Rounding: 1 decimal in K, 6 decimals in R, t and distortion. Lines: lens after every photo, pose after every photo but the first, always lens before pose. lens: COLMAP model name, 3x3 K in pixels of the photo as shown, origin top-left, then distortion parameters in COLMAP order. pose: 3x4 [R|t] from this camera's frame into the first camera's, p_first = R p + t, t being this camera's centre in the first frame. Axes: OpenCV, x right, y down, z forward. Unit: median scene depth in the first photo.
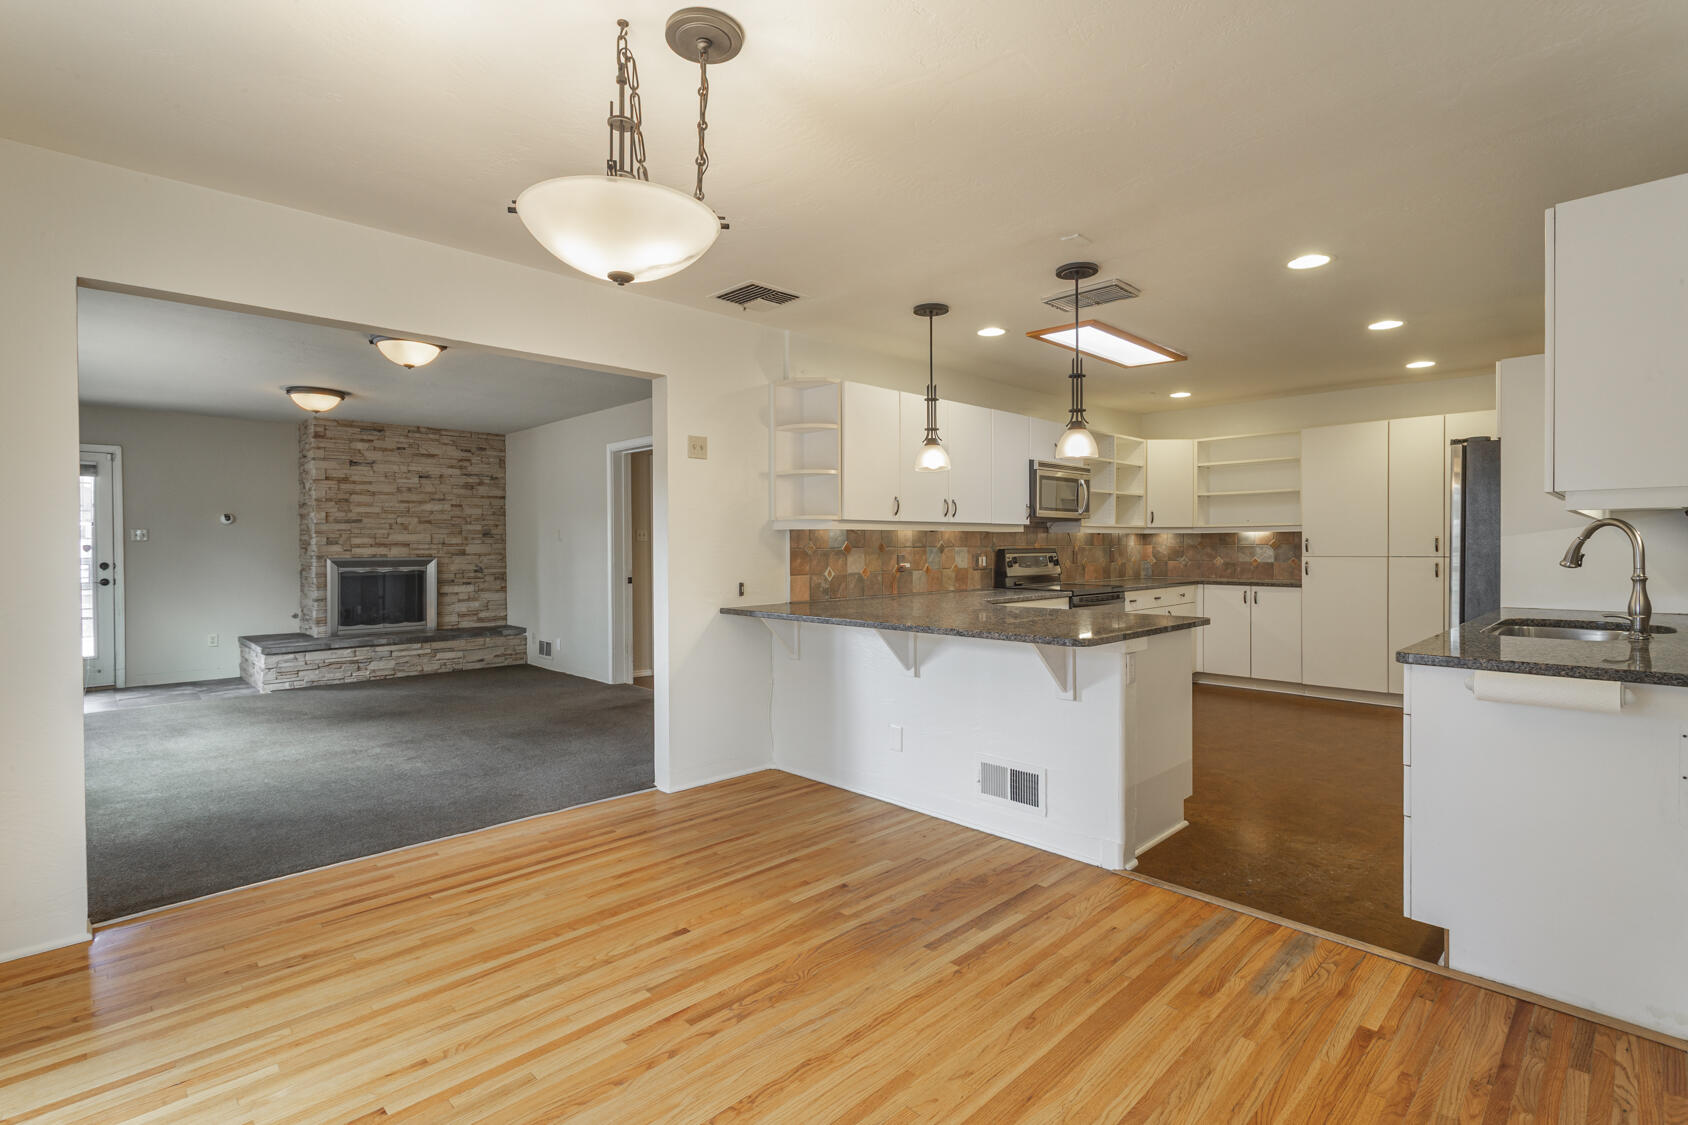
lens RADIAL K [[800.0, 0, 842.5], [0, 800.0, 554.6], [0, 0, 1]] dist [0.004561, 0.000384]
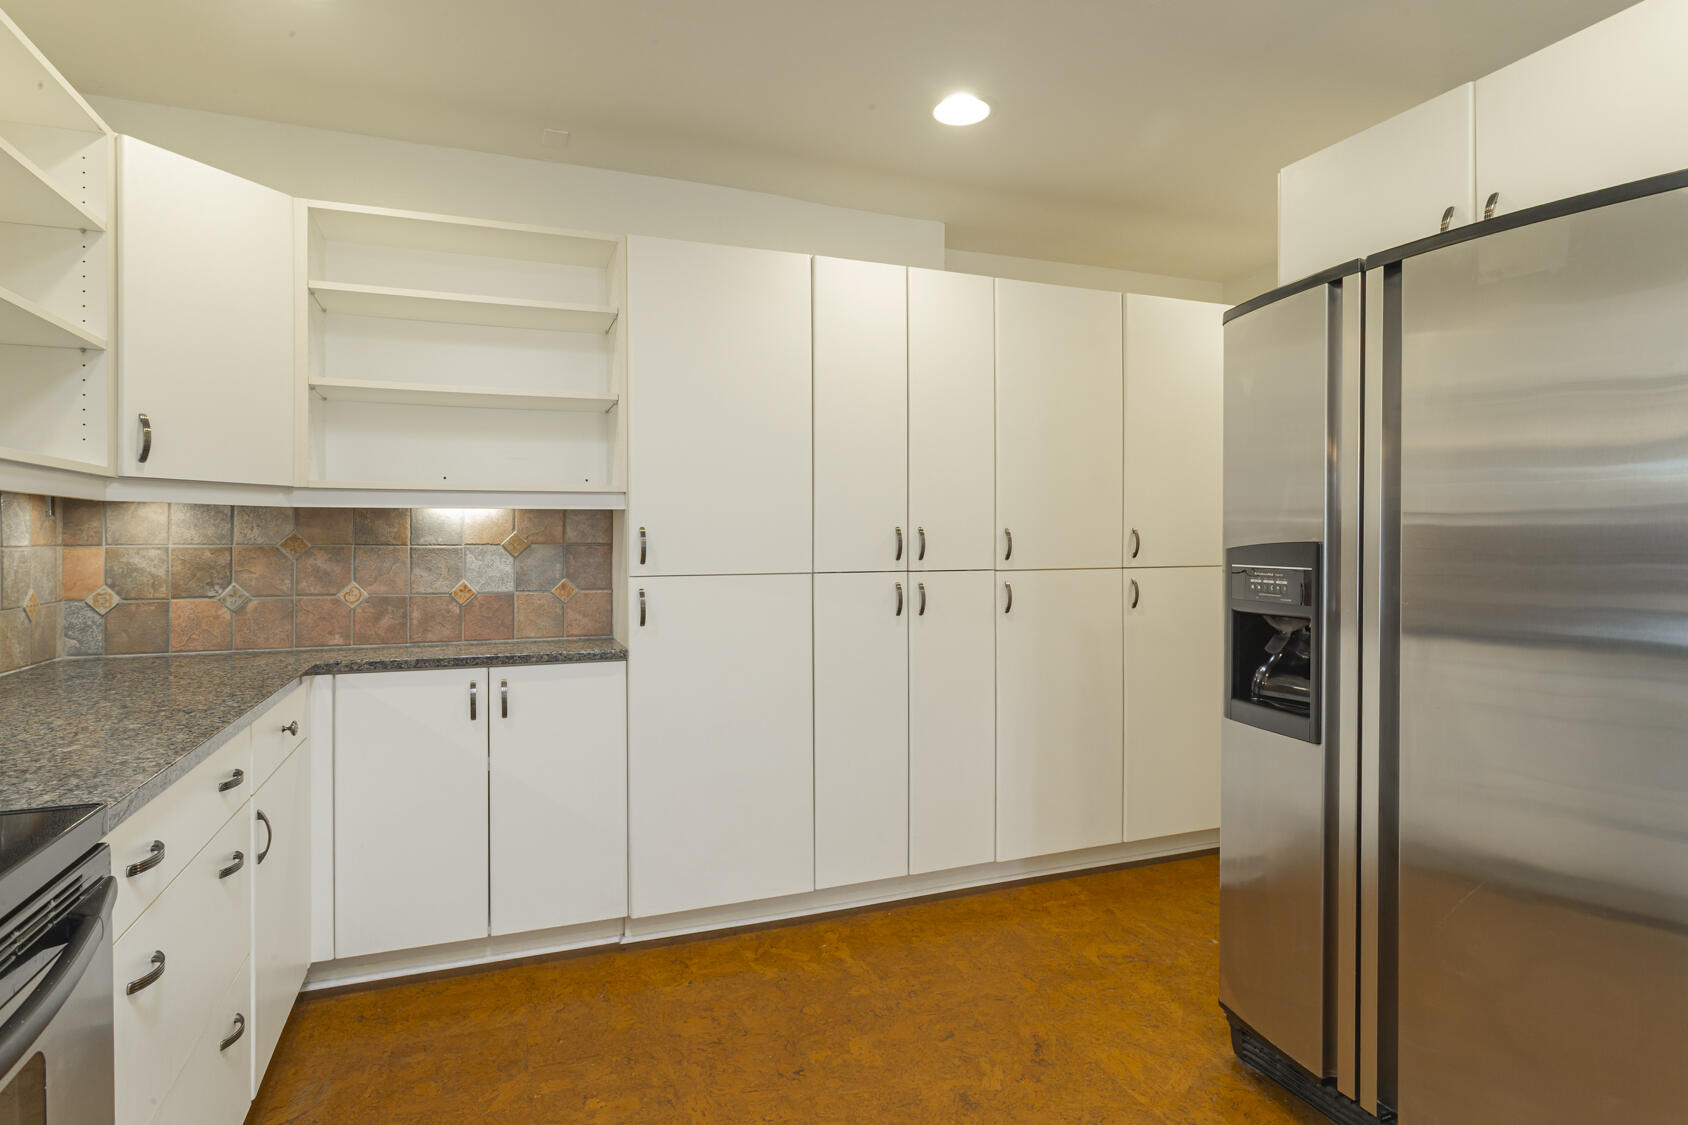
lens RADIAL K [[901.5, 0, 845.1], [0, 901.5, 550.3], [0, 0, 1]] dist [-0.001646, -0.000336]
pose [[0.389258, -0.003697, 0.921121, 0.281634], [0.009582, 0.999954, -0.000035, -0.011116], [-0.921079, 0.008840, 0.389276, 0.920346]]
